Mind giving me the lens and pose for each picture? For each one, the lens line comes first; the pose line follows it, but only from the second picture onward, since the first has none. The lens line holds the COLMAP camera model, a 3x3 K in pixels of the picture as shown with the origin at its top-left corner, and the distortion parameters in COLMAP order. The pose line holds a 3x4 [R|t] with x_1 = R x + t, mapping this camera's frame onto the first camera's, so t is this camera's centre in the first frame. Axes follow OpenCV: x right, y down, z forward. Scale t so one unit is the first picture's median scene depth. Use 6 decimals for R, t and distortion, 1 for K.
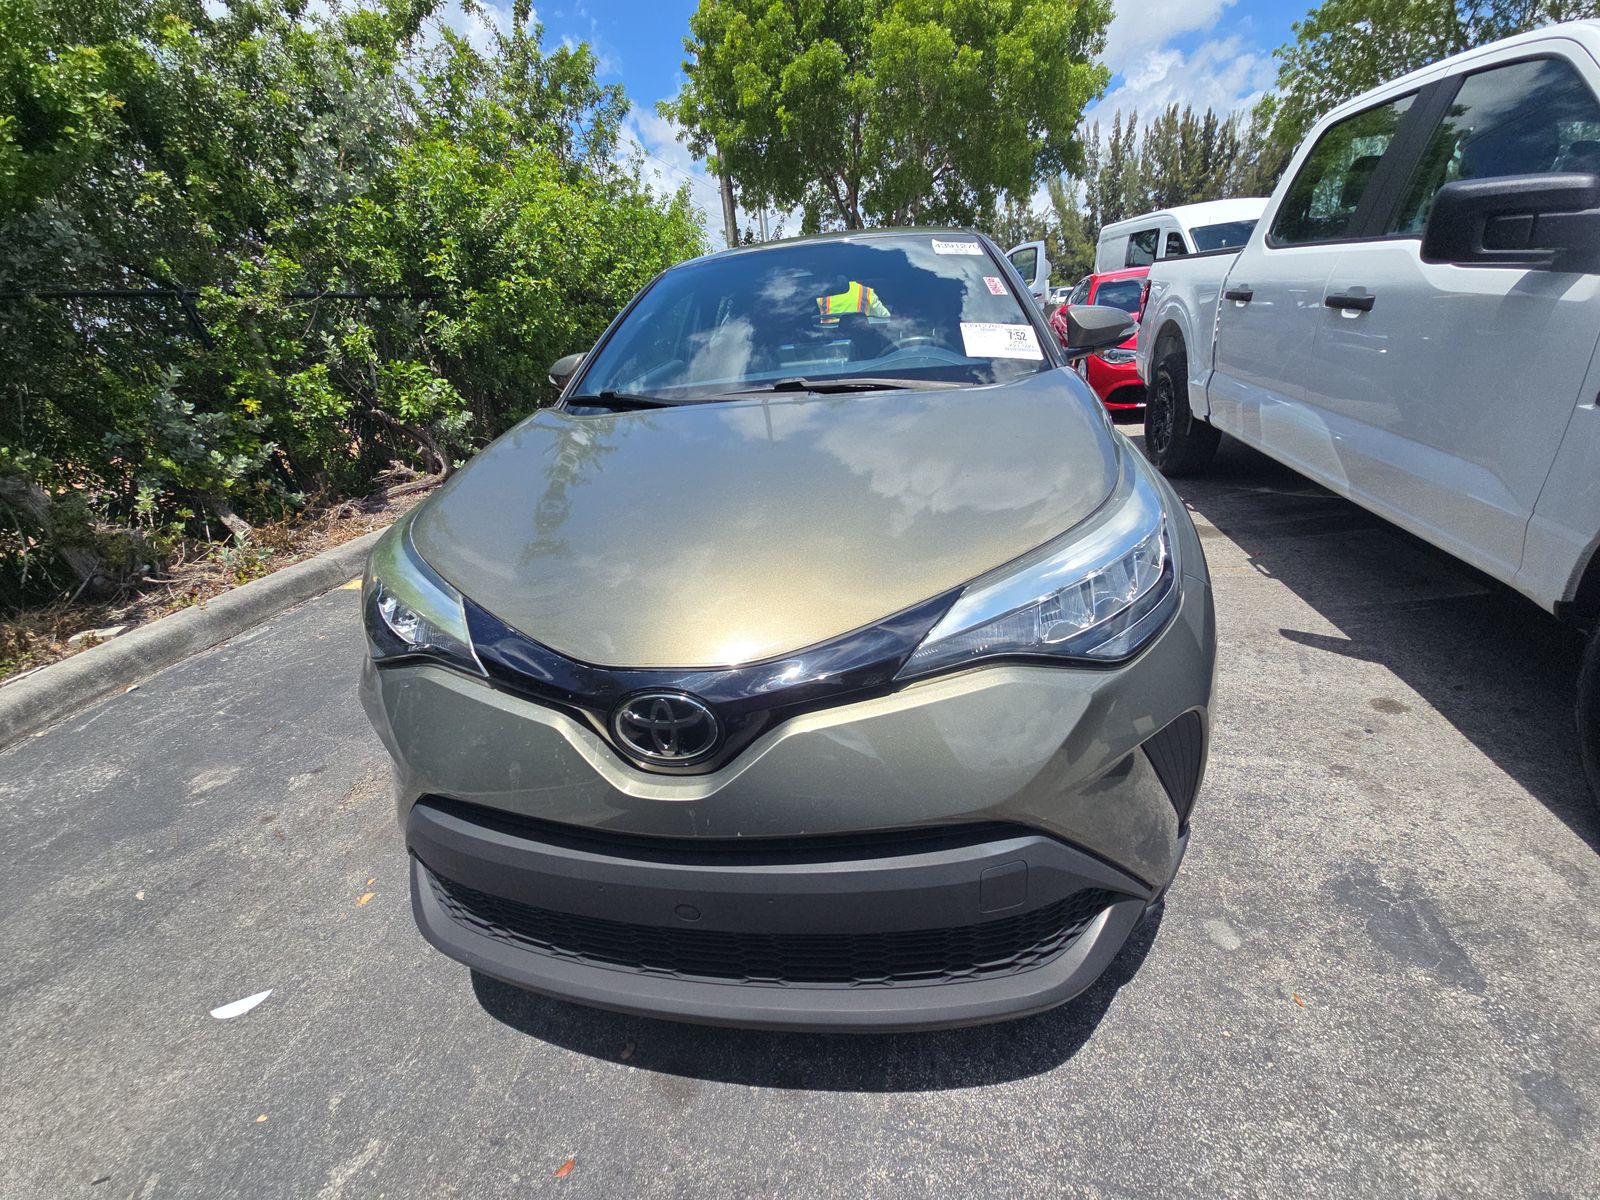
lens RADIAL K [[645.3, 0, 800.0], [0, 645.3, 600.0], [0, 0, 1]] dist [0.021006, -0.013950]
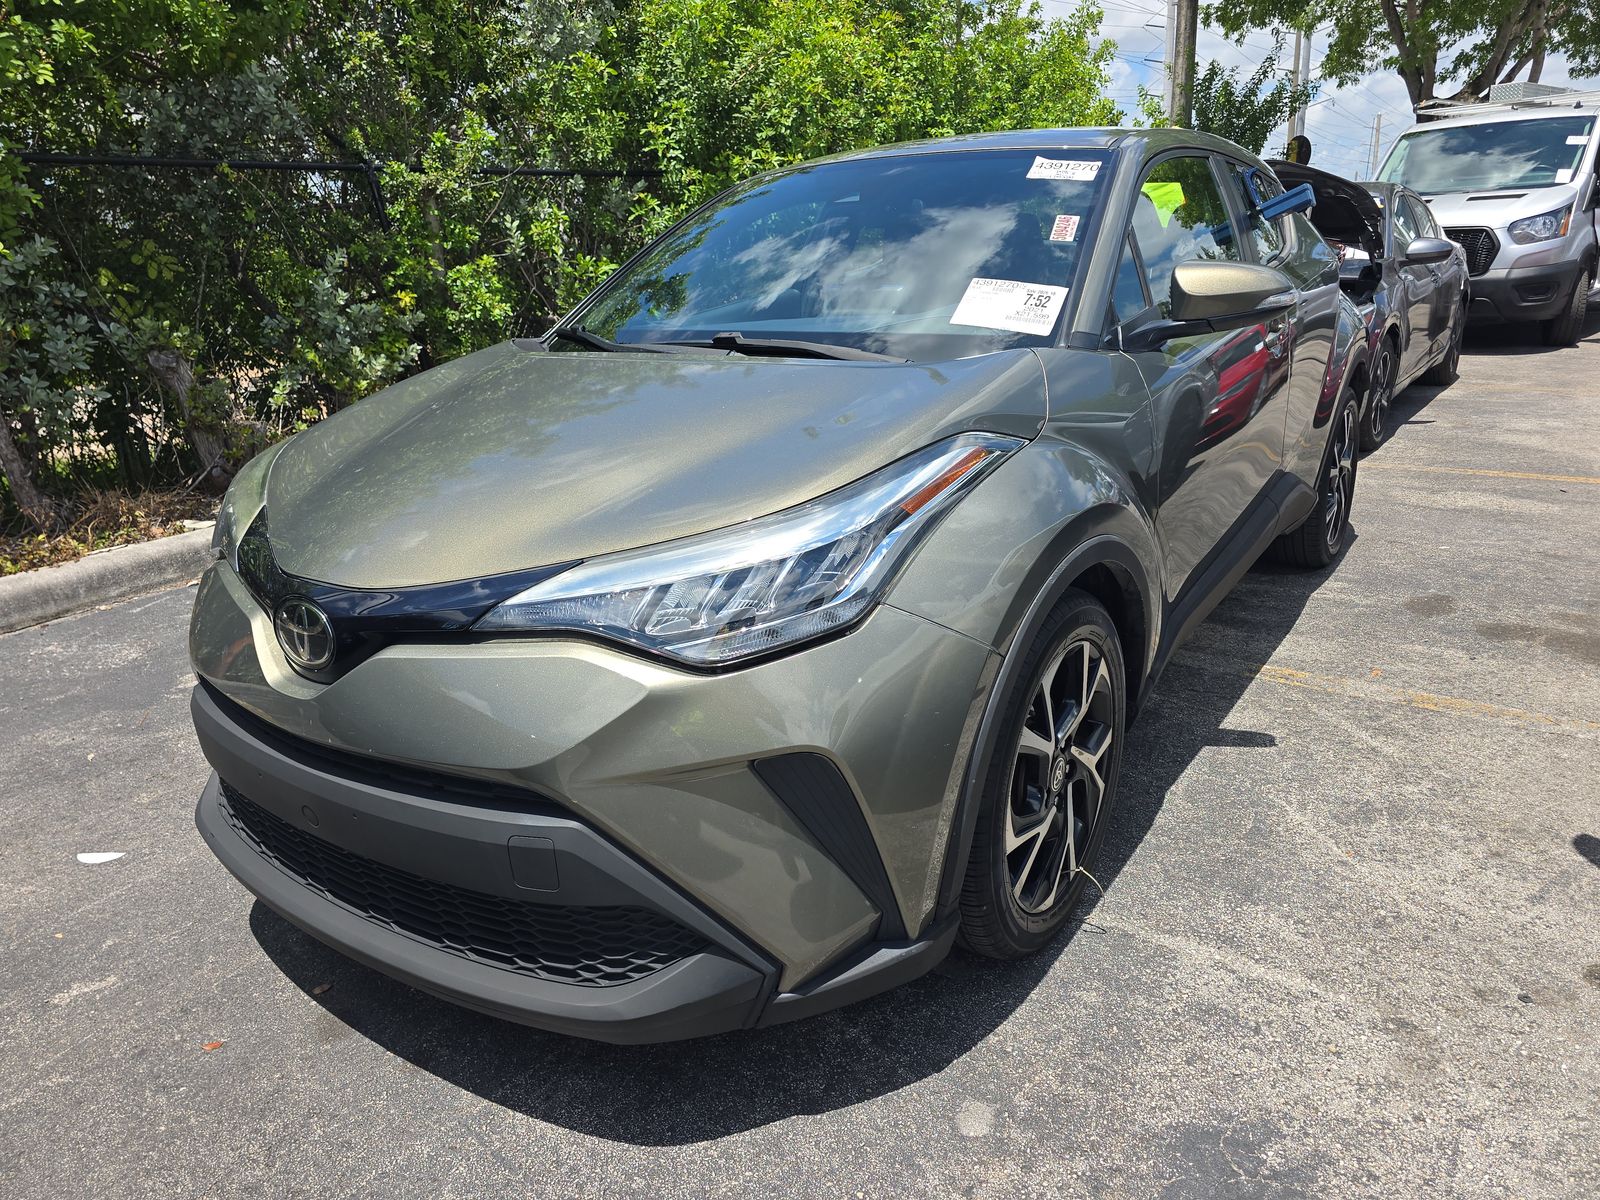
lens RADIAL K [[1053.4, 0, 804.7], [0, 1053.4, 609.9], [0, 0, 1]] dist [0.037216, -0.042690]
pose [[0.907488, 0.187809, -0.375757, 0.249468], [-0.202043, 0.979376, 0.001556, -0.006808], [0.368299, 0.074507, 0.926717, -0.075416]]
